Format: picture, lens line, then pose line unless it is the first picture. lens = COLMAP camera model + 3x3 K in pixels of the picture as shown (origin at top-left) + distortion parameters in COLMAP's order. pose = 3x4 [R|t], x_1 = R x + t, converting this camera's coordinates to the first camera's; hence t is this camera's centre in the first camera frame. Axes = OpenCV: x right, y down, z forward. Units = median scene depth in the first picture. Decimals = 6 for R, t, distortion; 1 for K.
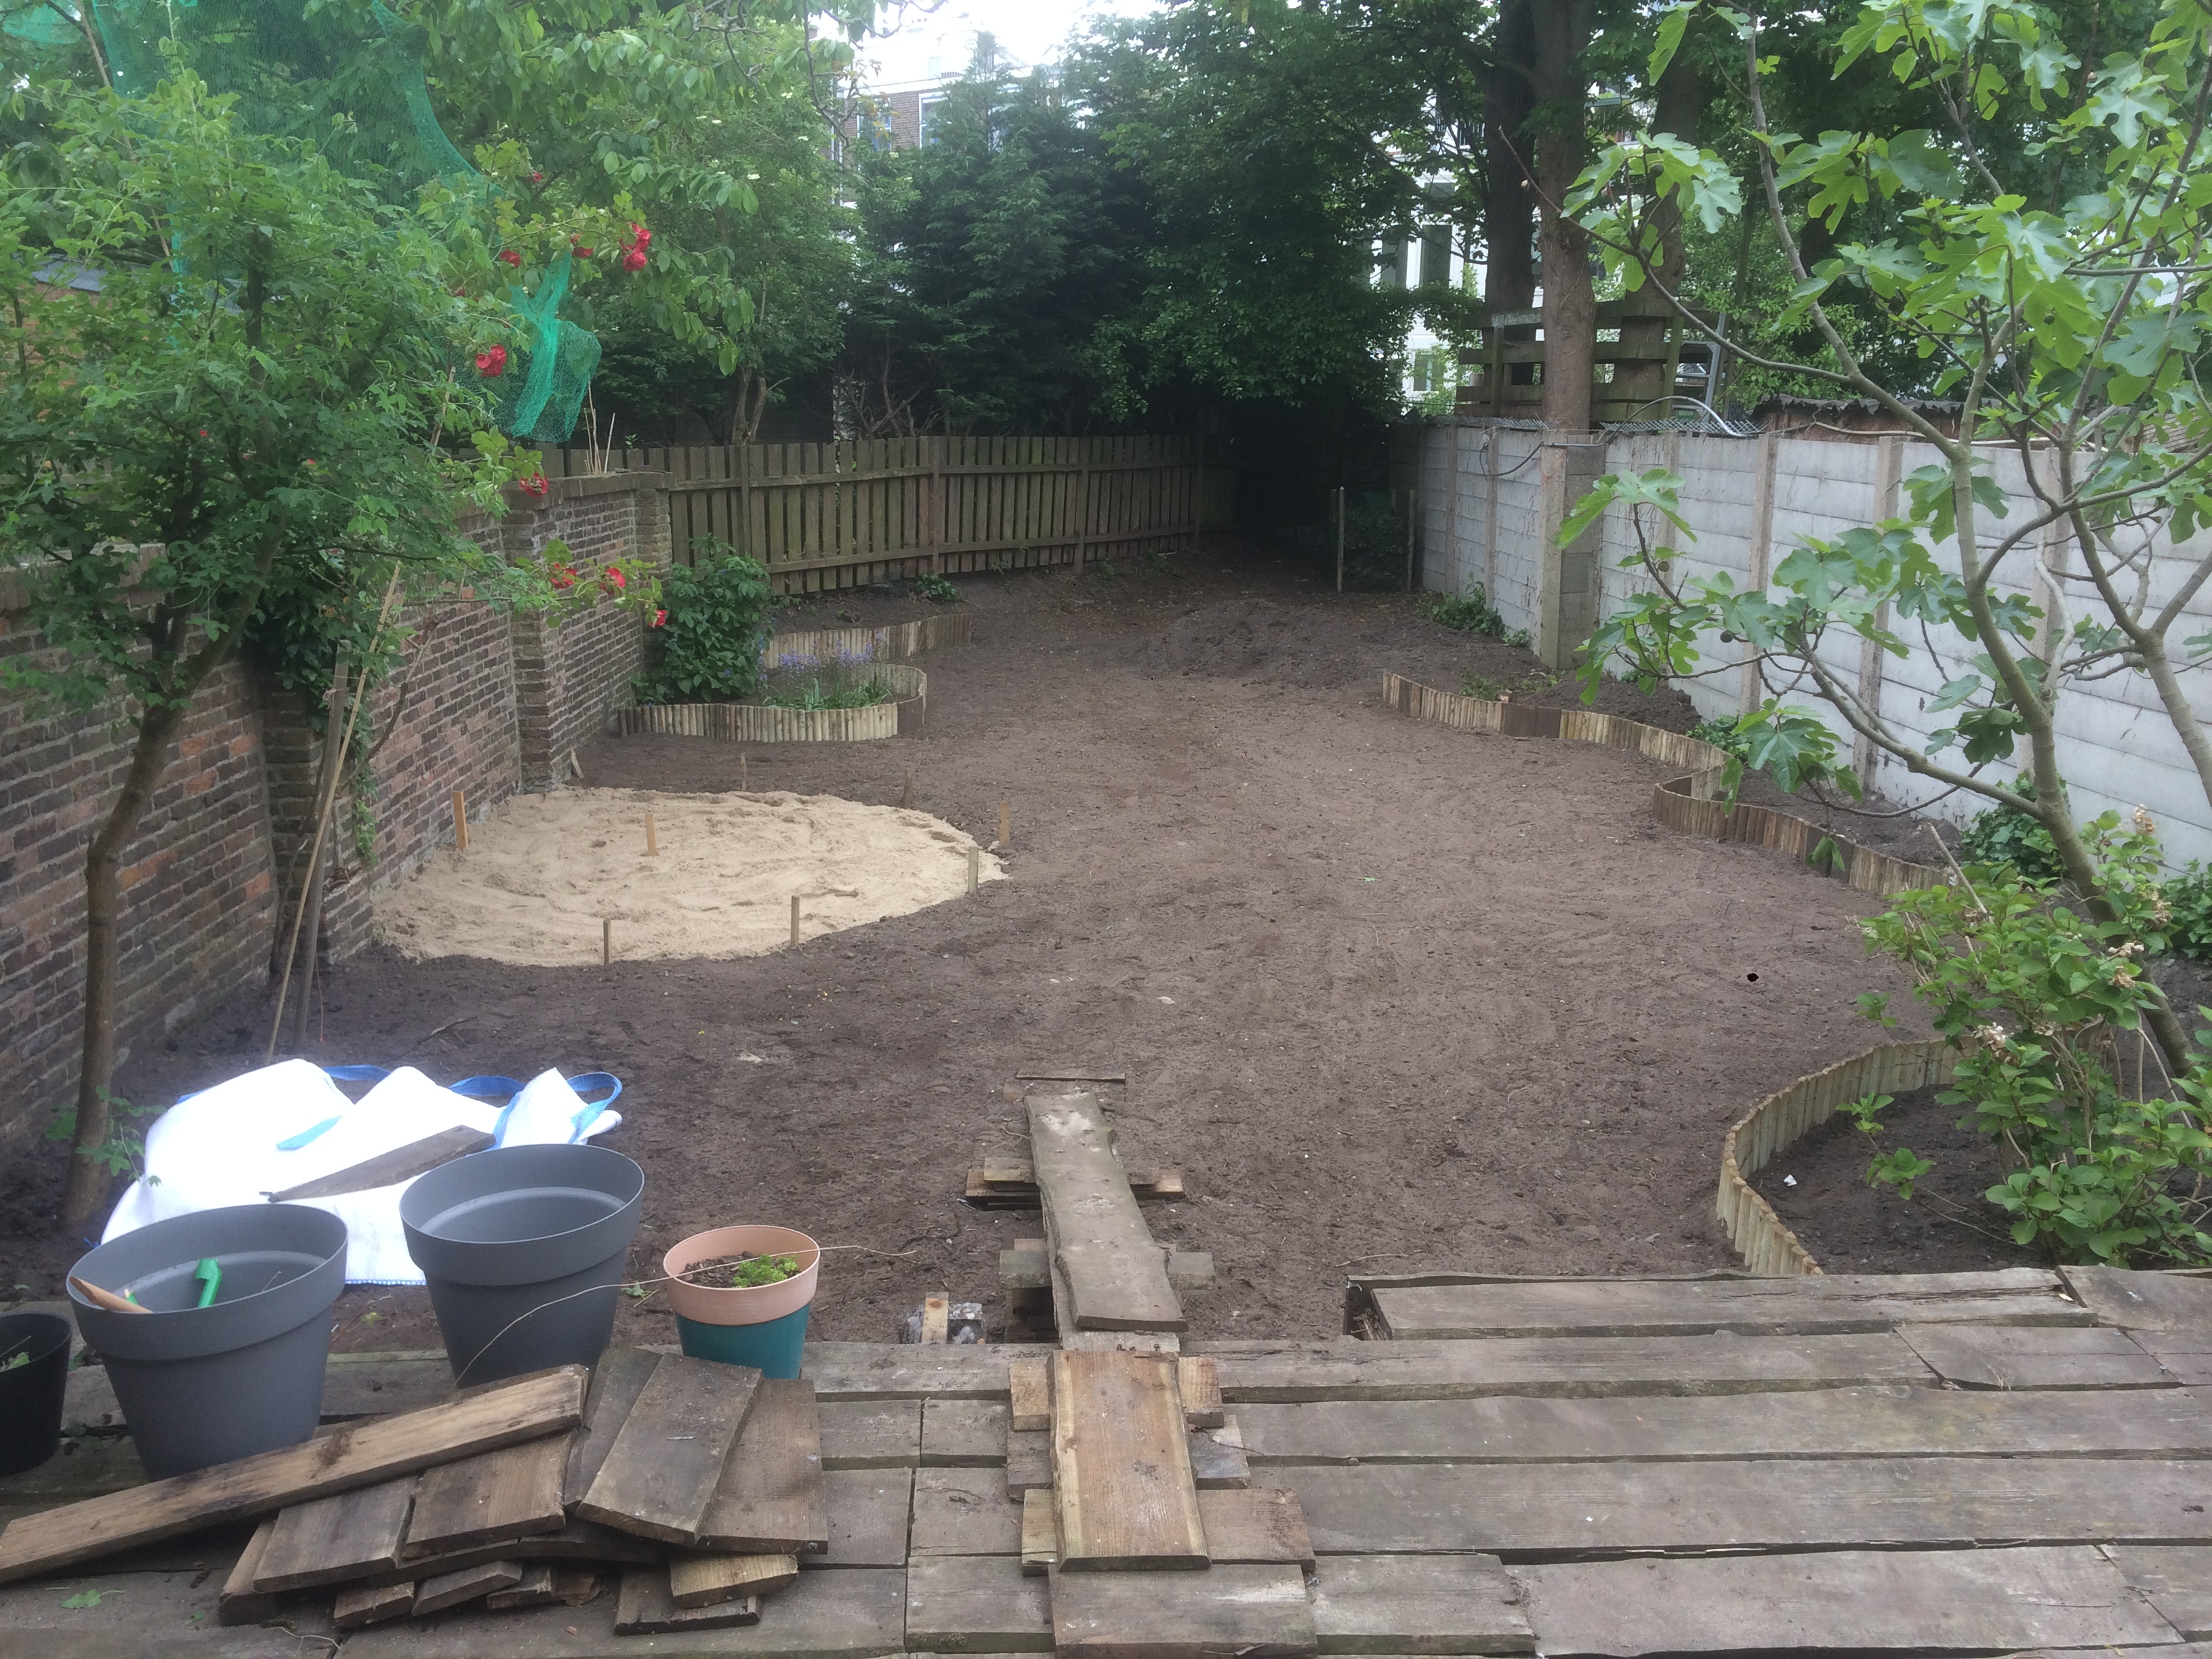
lens RADIAL K [[1902.9, 0, 1091.7], [0, 1902.9, 820.1], [0, 0, 1]] dist [0.066295, -0.011036]
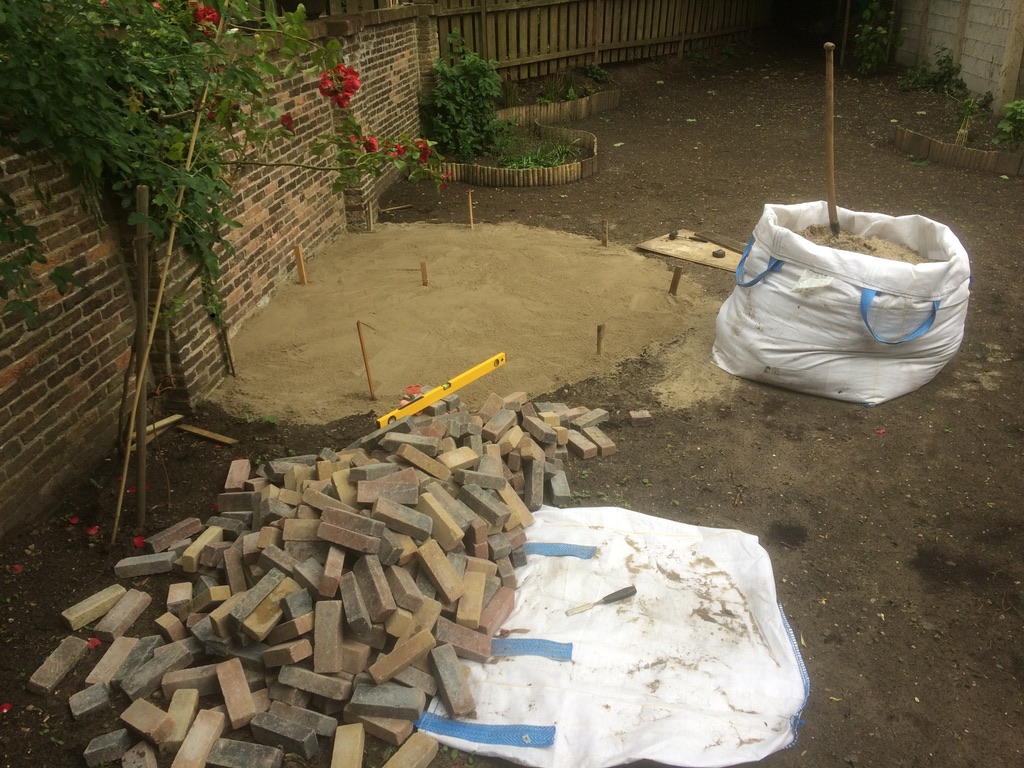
lens RADIAL K [[880.9, 0, 514.2], [0, 880.9, 387.6], [0, 0, 1]] dist [0.066295, -0.011036]
pose [[0.989393, 0.027508, -0.142638, -0.049067], [0.006166, 0.973071, 0.230425, -0.048478], [0.145136, -0.228860, 0.962579, 0.257871]]
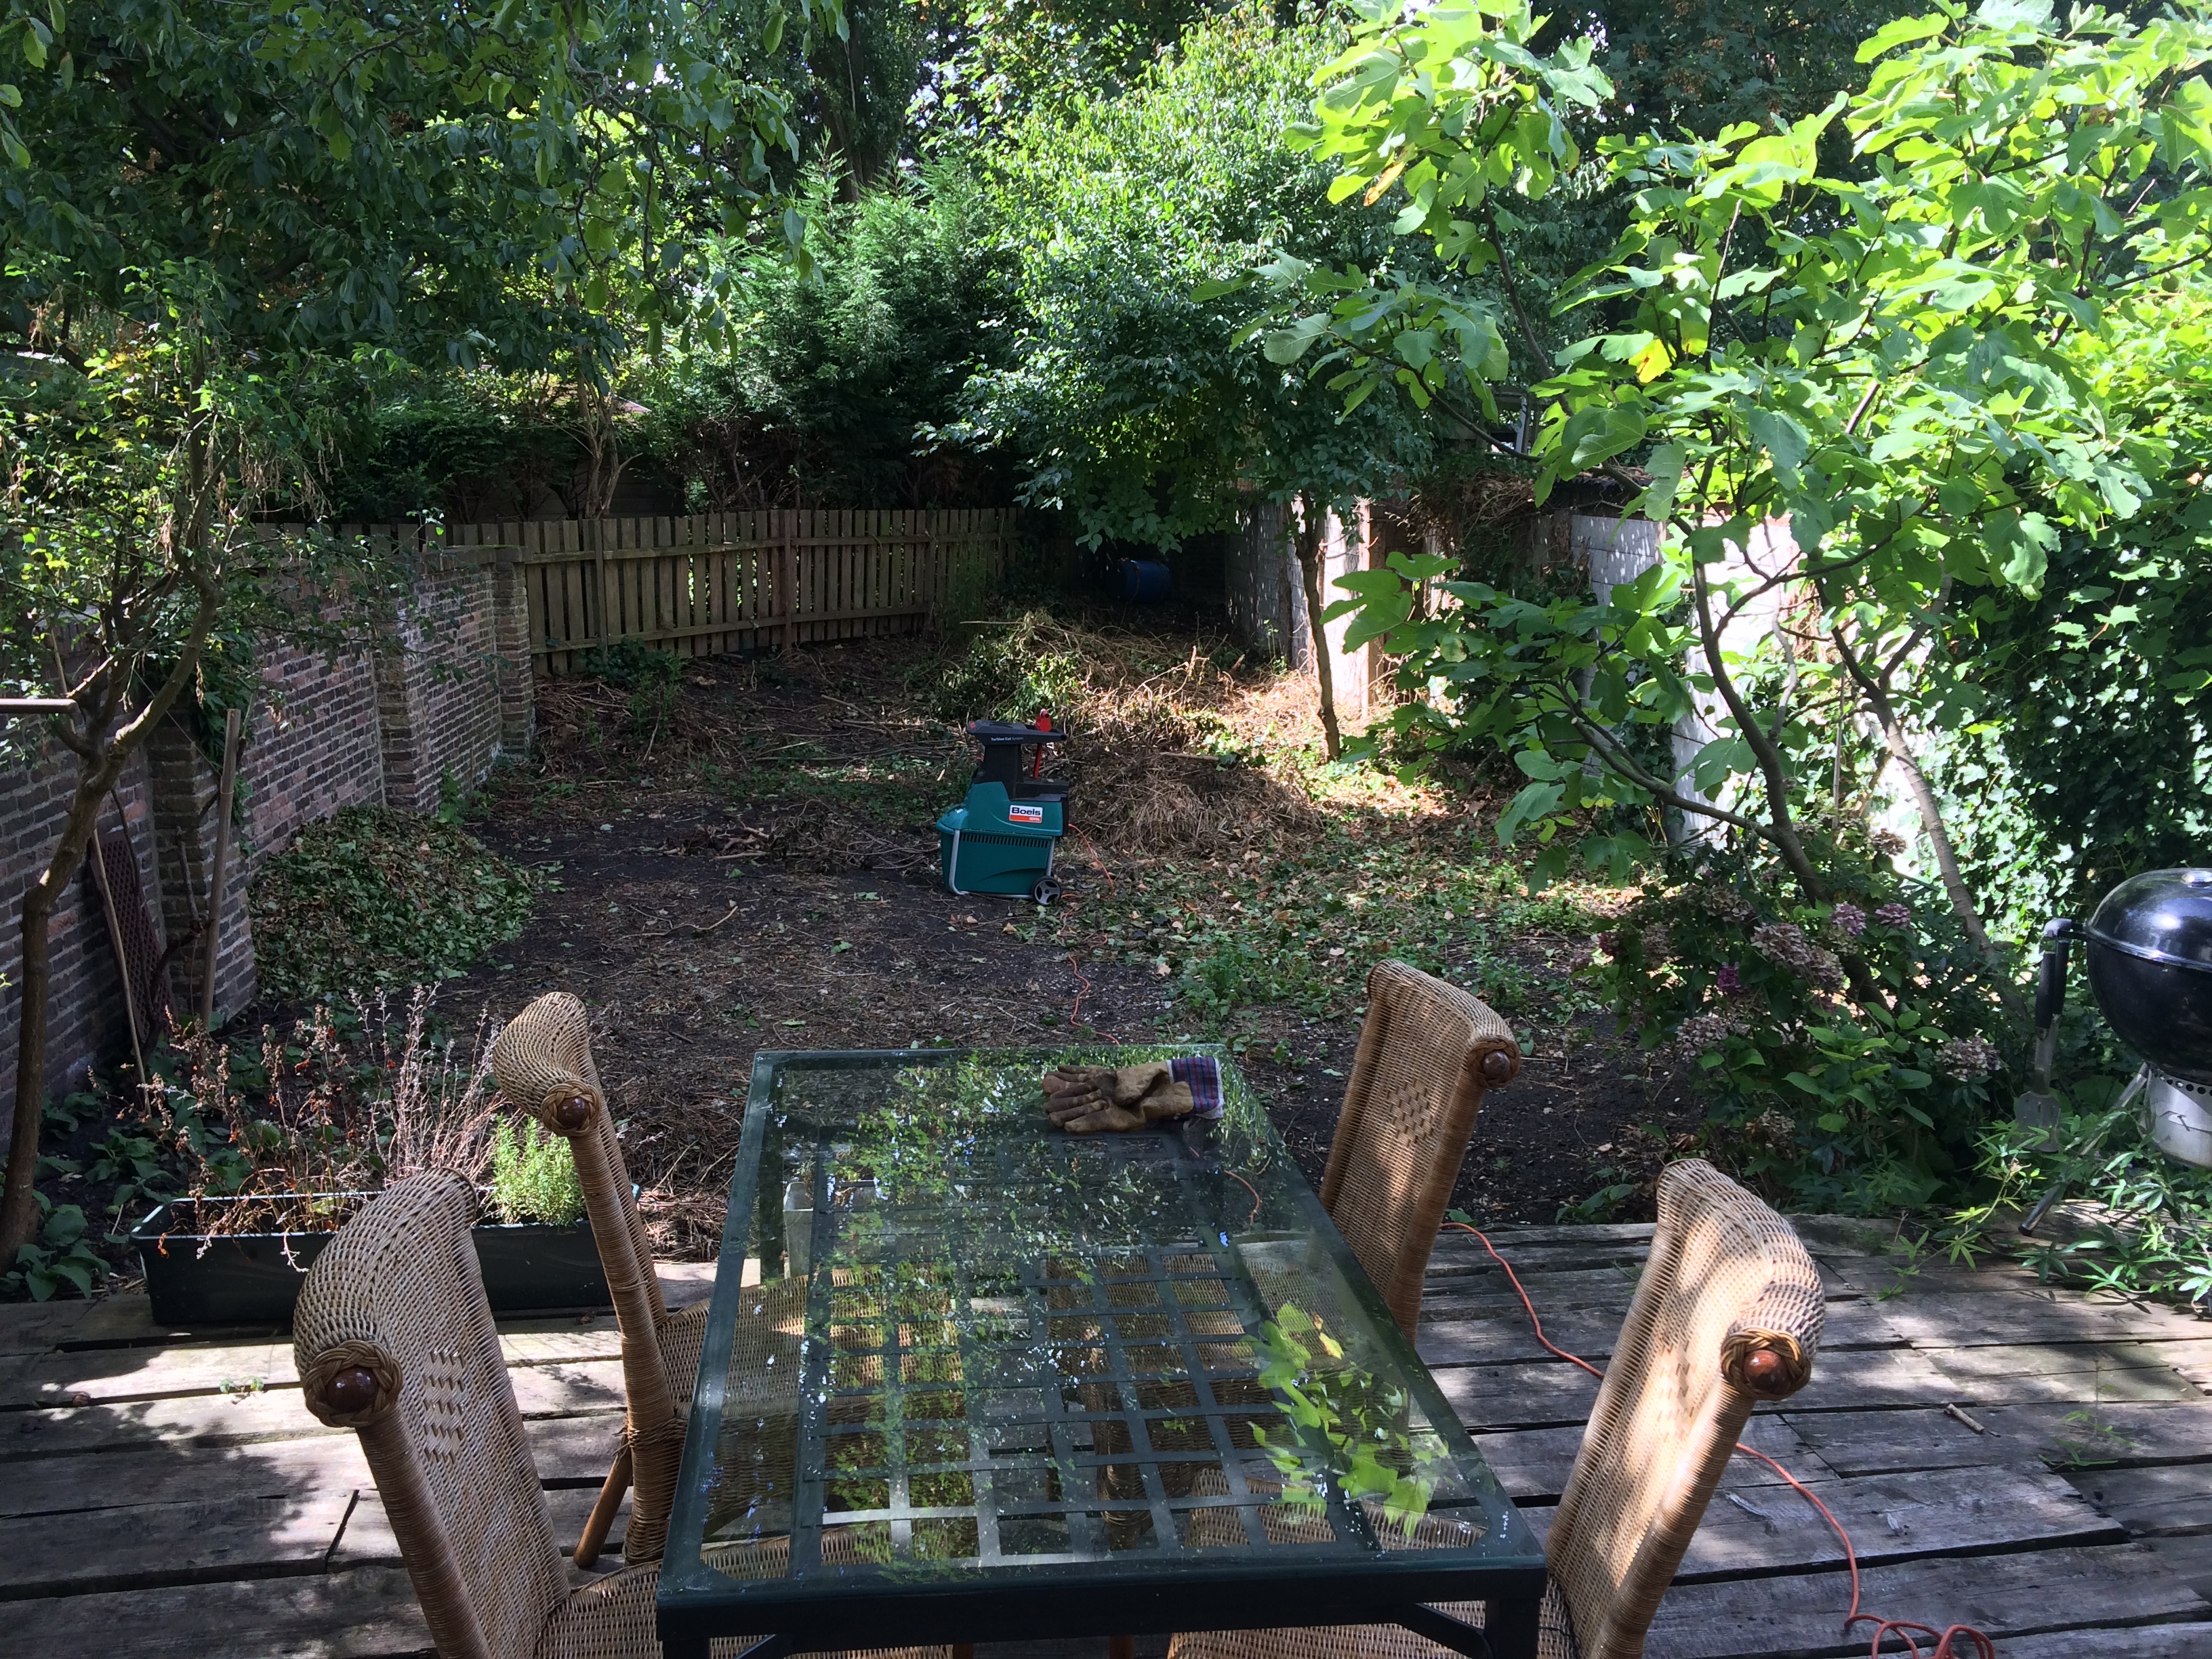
lens RADIAL K [[1902.9, 0, 1106.1], [0, 1902.9, 828.3], [0, 0, 1]] dist [0.066295, -0.011036]
pose [[0.996058, -0.017531, 0.086955, -0.003621], [0.020151, 0.999366, -0.029341, 0.006383], [-0.086386, 0.030977, 0.995780, -0.050826]]
